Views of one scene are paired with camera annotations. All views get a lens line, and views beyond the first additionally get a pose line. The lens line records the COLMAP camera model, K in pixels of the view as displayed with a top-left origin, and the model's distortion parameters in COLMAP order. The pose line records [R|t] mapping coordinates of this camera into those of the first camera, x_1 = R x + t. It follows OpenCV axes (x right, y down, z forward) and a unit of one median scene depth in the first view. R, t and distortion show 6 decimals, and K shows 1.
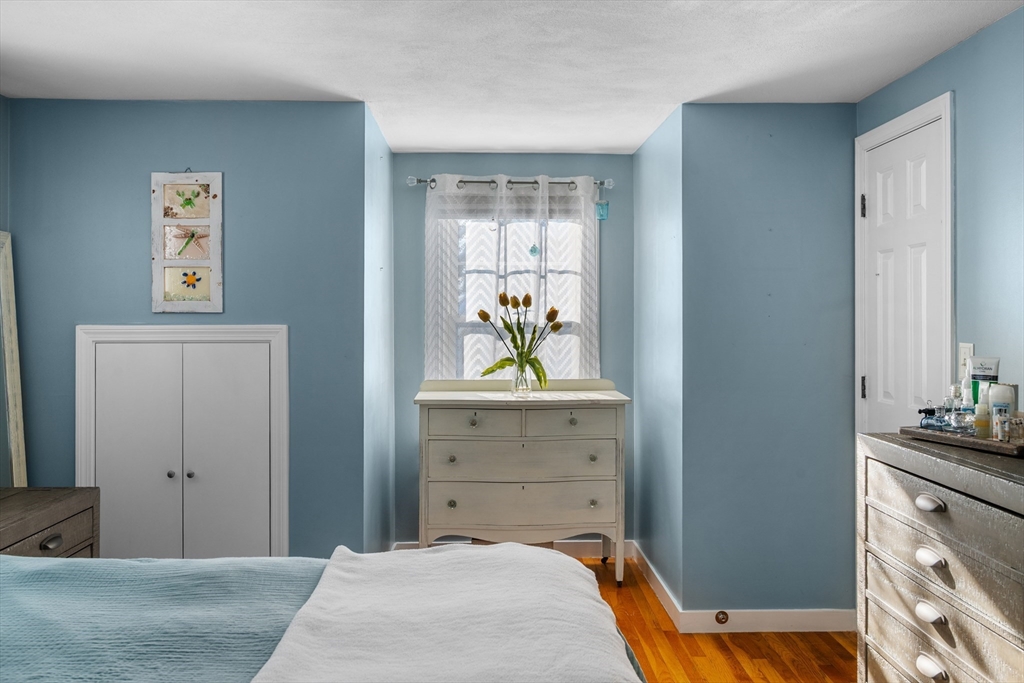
lens RADIAL K [[876.0, 0, 512.5], [0, 876.0, 329.1], [0, 0, 1]] dist [0.001219, -0.002014]
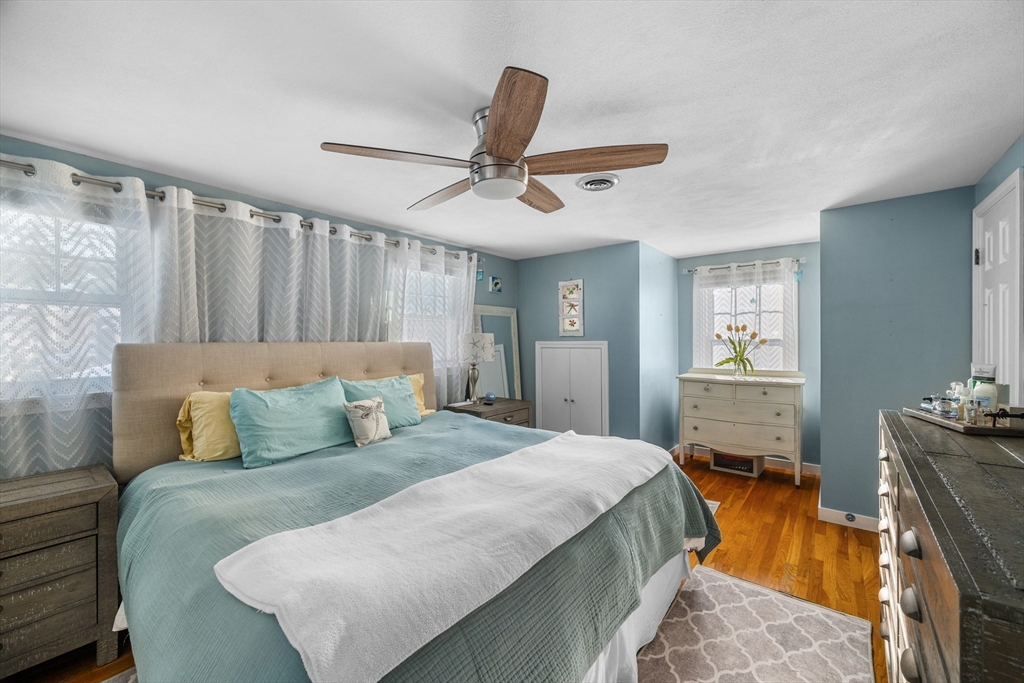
lens RADIAL K [[402.6, 0, 517.1], [0, 402.6, 346.3], [0, 0, 1]] dist [-0.000671, 0.000174]
pose [[0.764393, 0.006727, -0.644715, 0.216958], [-0.000387, 0.999950, 0.009974, -0.001453], [0.644750, -0.007375, 0.764358, 0.014317]]
